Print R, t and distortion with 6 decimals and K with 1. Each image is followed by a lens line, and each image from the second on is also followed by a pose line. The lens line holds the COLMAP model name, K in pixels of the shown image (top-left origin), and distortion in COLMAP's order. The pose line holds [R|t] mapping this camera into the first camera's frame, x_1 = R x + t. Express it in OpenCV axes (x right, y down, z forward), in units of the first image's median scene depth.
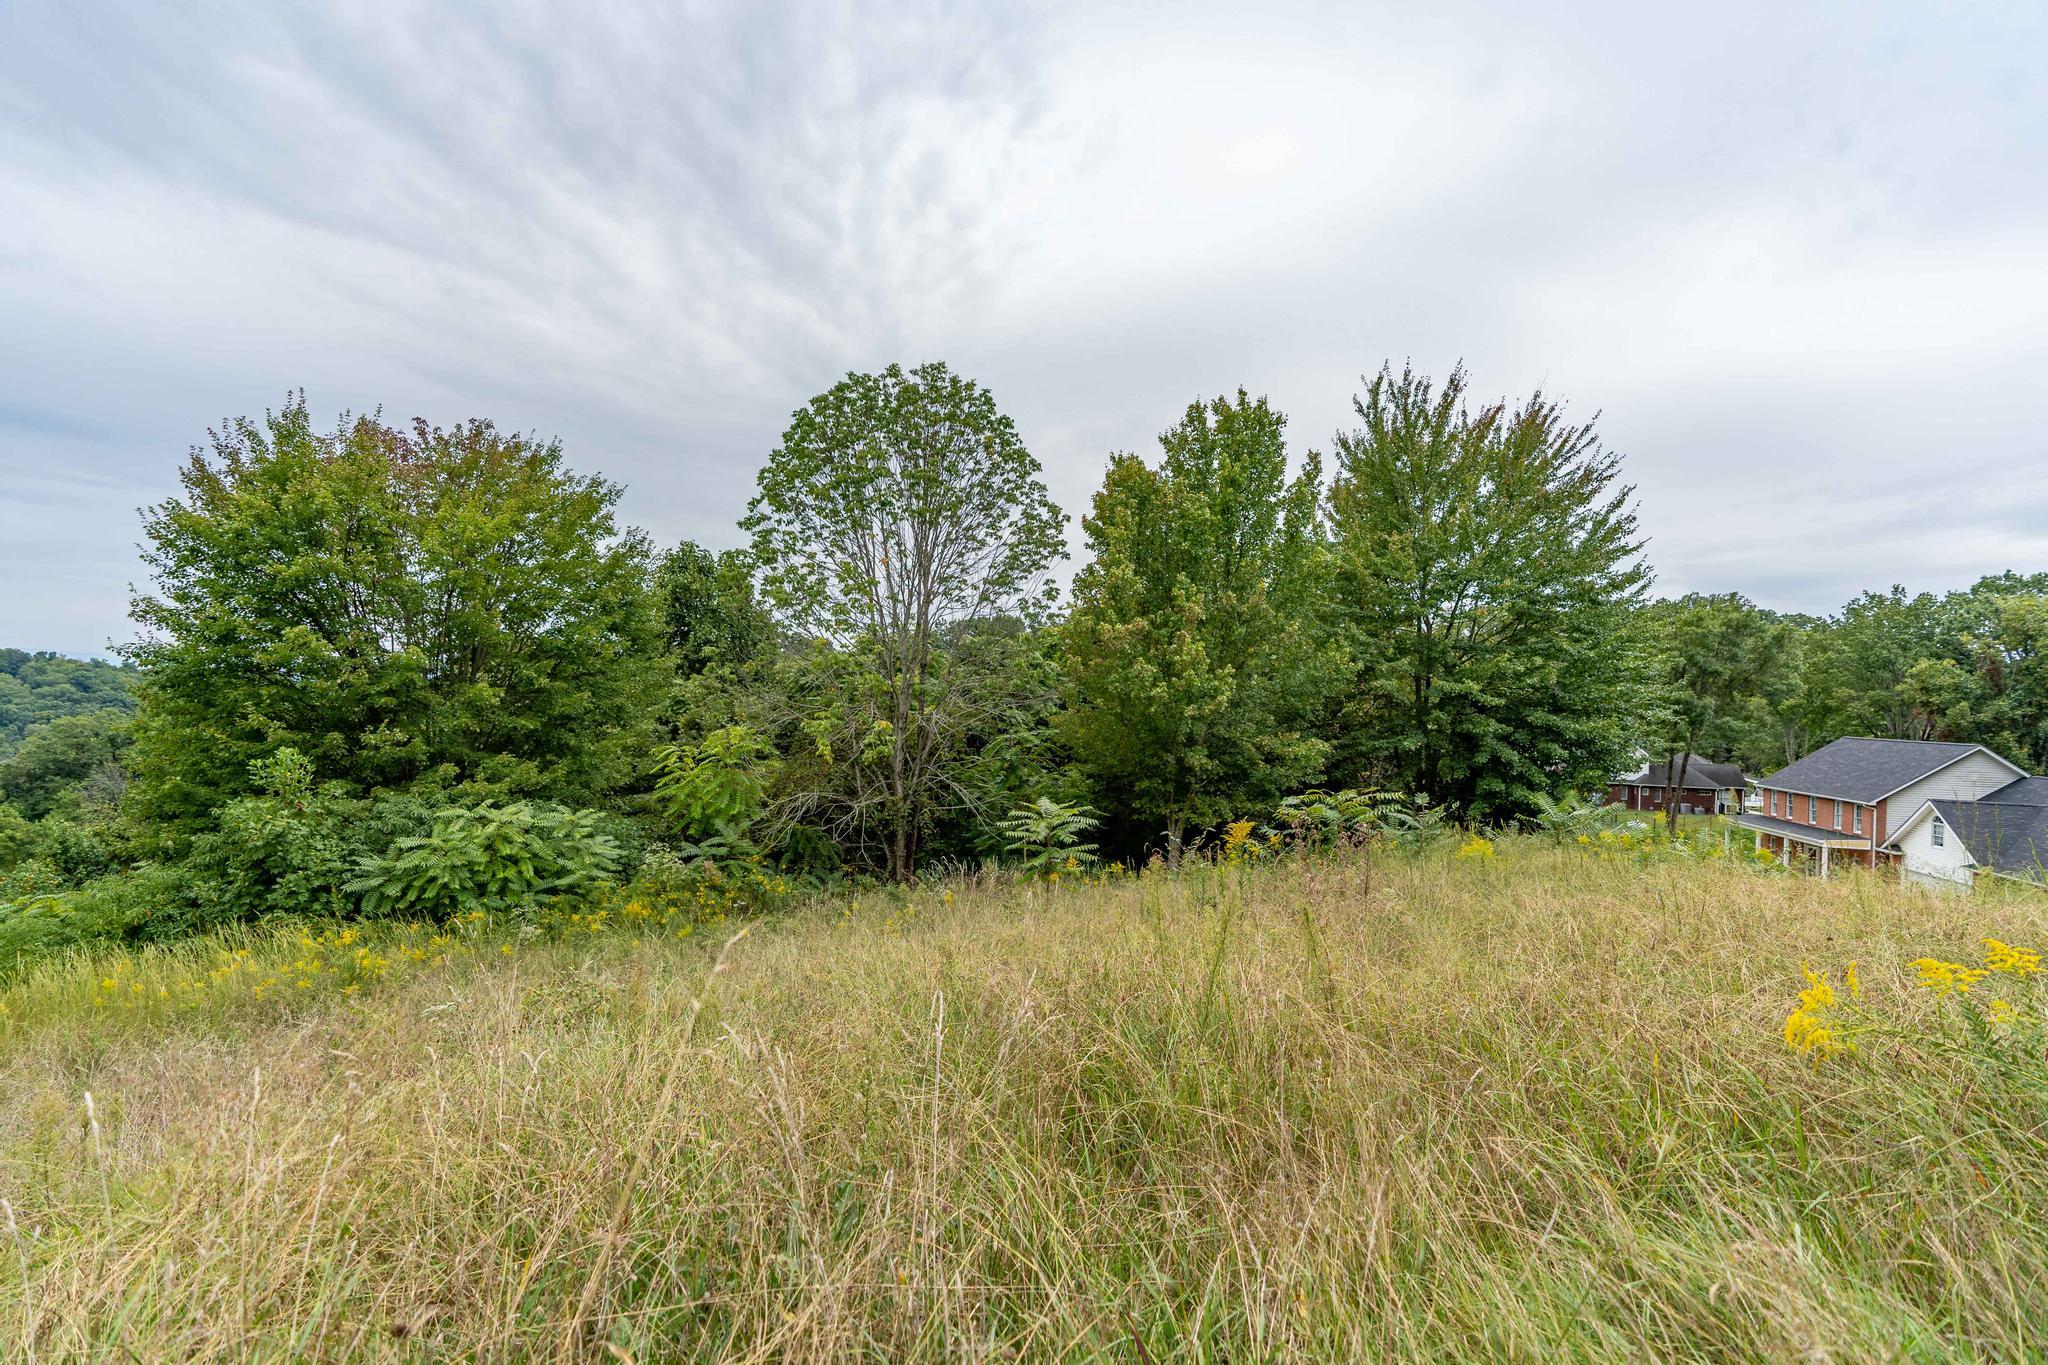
lens RADIAL K [[923.3, 0, 1033.7], [0, 923.3, 689.2], [0, 0, 1]] dist [-0.010452, 0.000959]
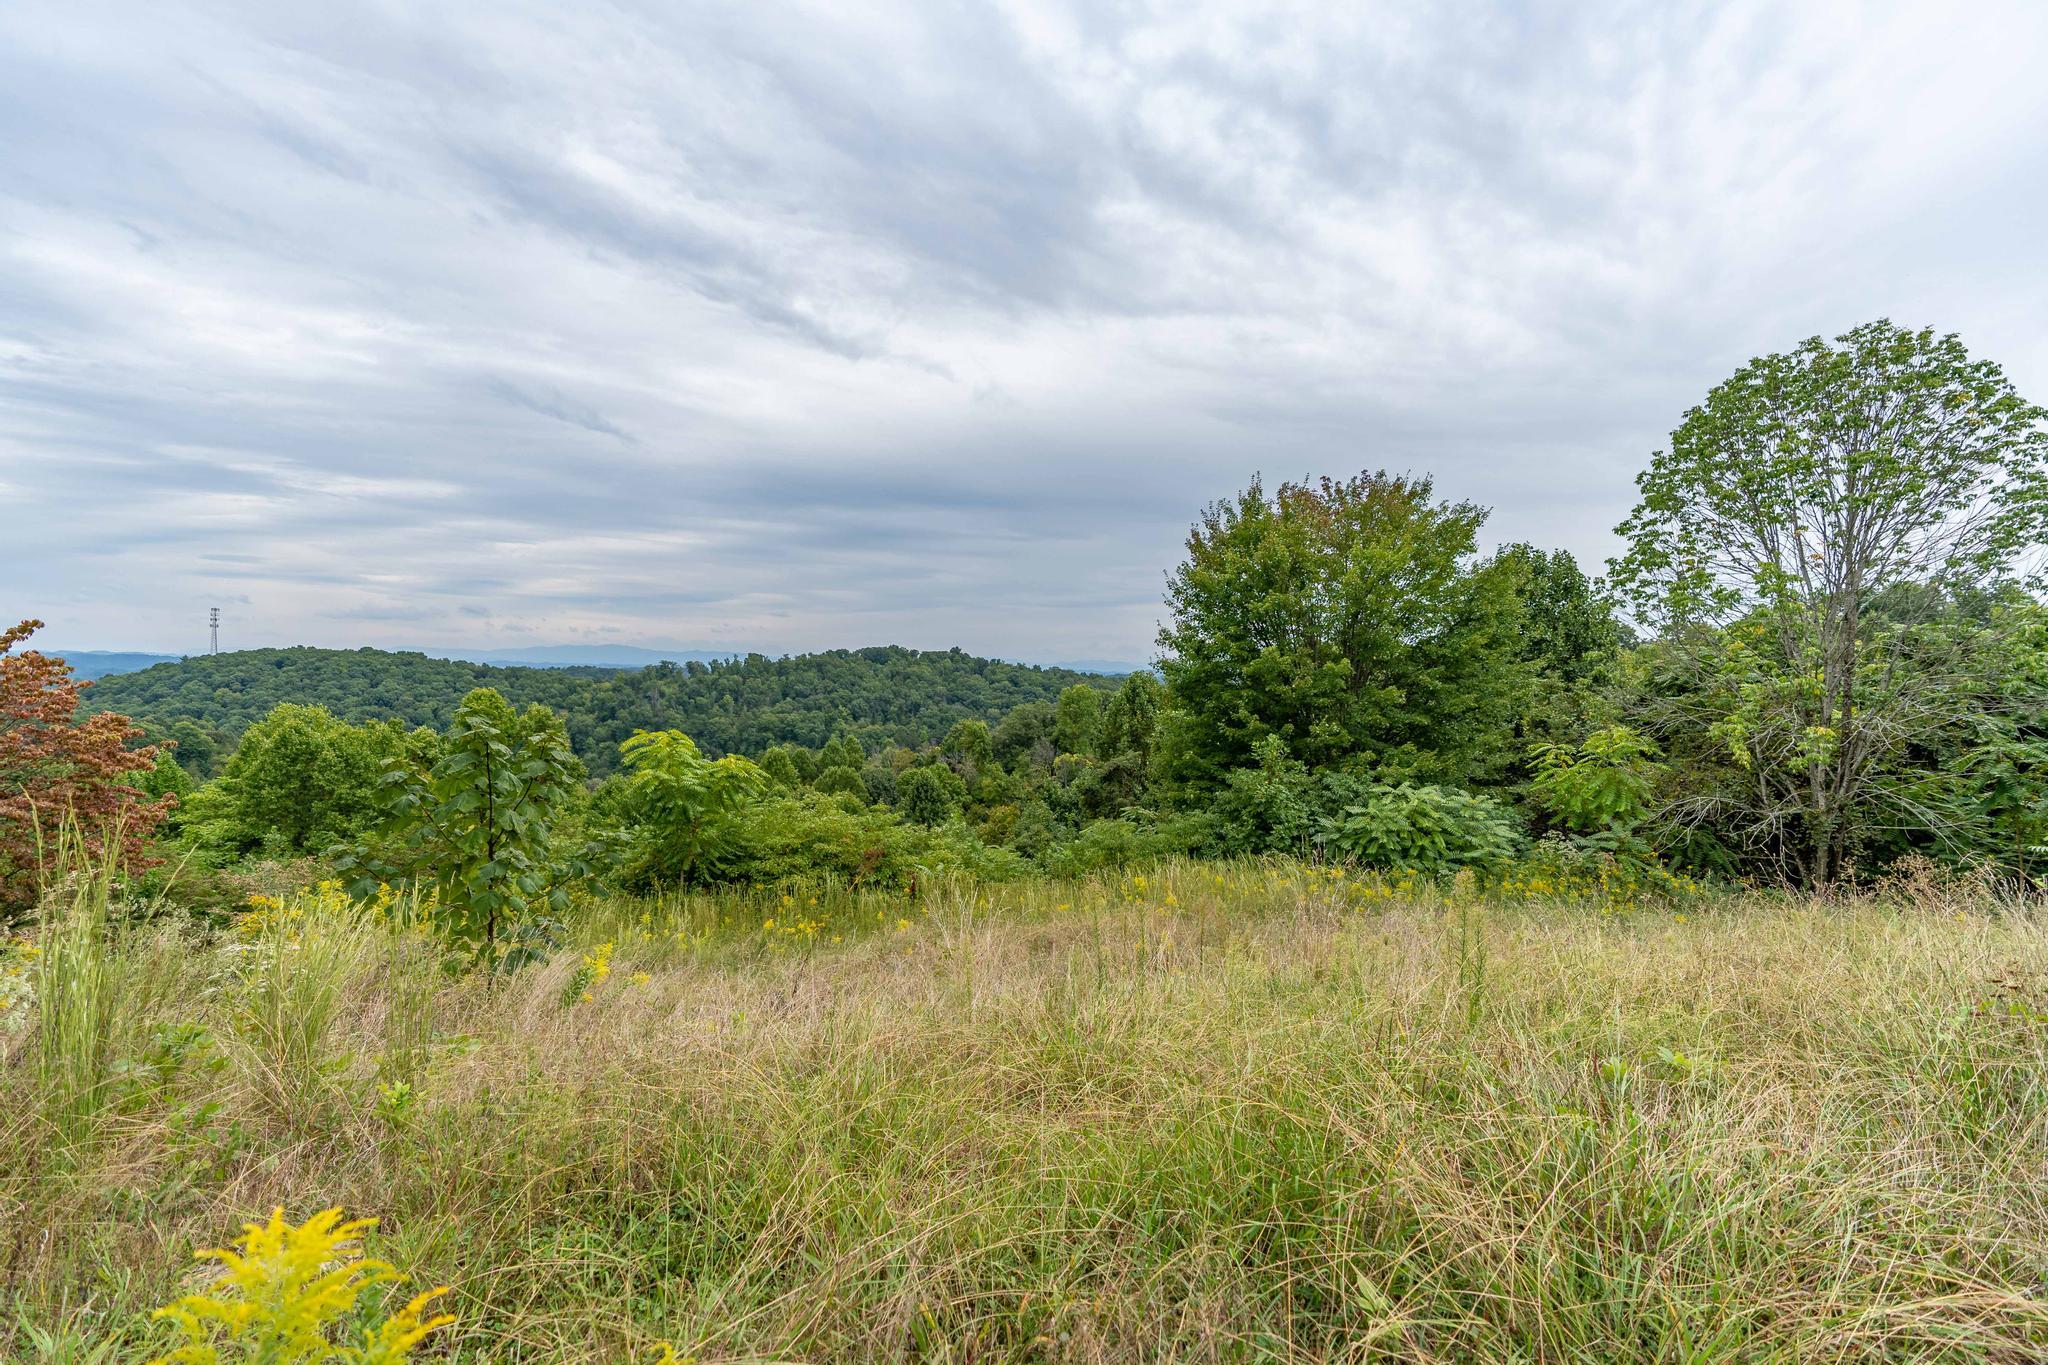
lens RADIAL K [[927.7, 0, 1028.3], [0, 927.7, 682.1], [0, 0, 1]] dist [-0.006562, 0.001803]
pose [[0.708900, -0.004278, -0.705297, -0.066290], [0.003529, 0.999991, -0.002519, -0.011358], [0.705301, -0.000704, 0.708908, -0.226781]]
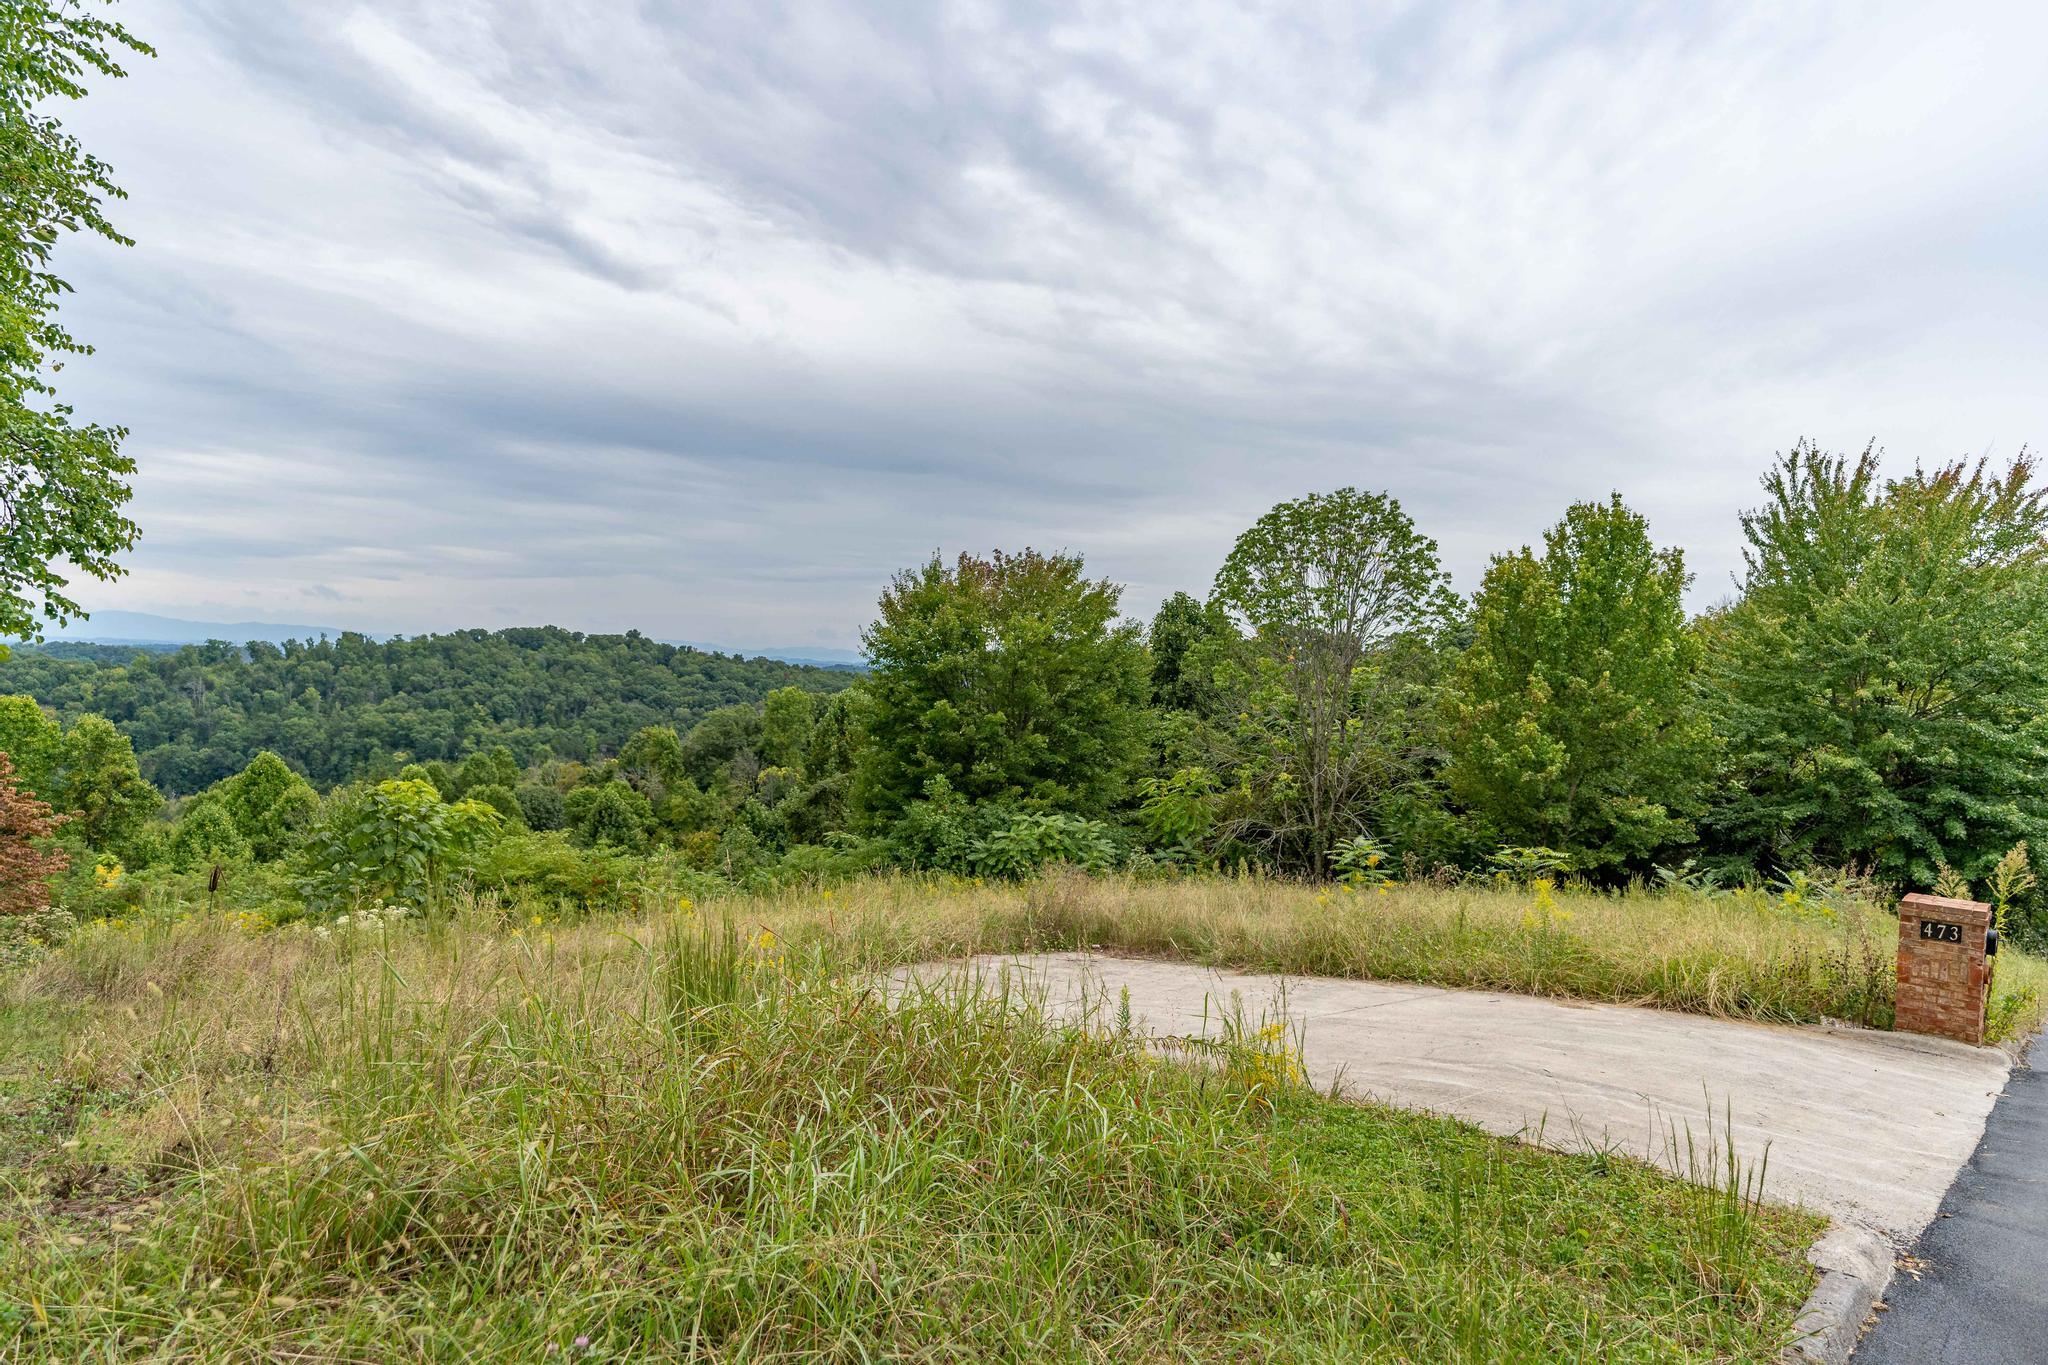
lens RADIAL K [[1113.8, 0, 1033.5], [0, 1113.8, 684.1], [0, 0, 1]] dist [-0.005275, 0.003046]
pose [[0.870775, 0.011314, -0.491551, 0.315319], [-0.009734, 0.999936, 0.005772, -0.101335], [0.491585, -0.000241, 0.870829, -0.629938]]
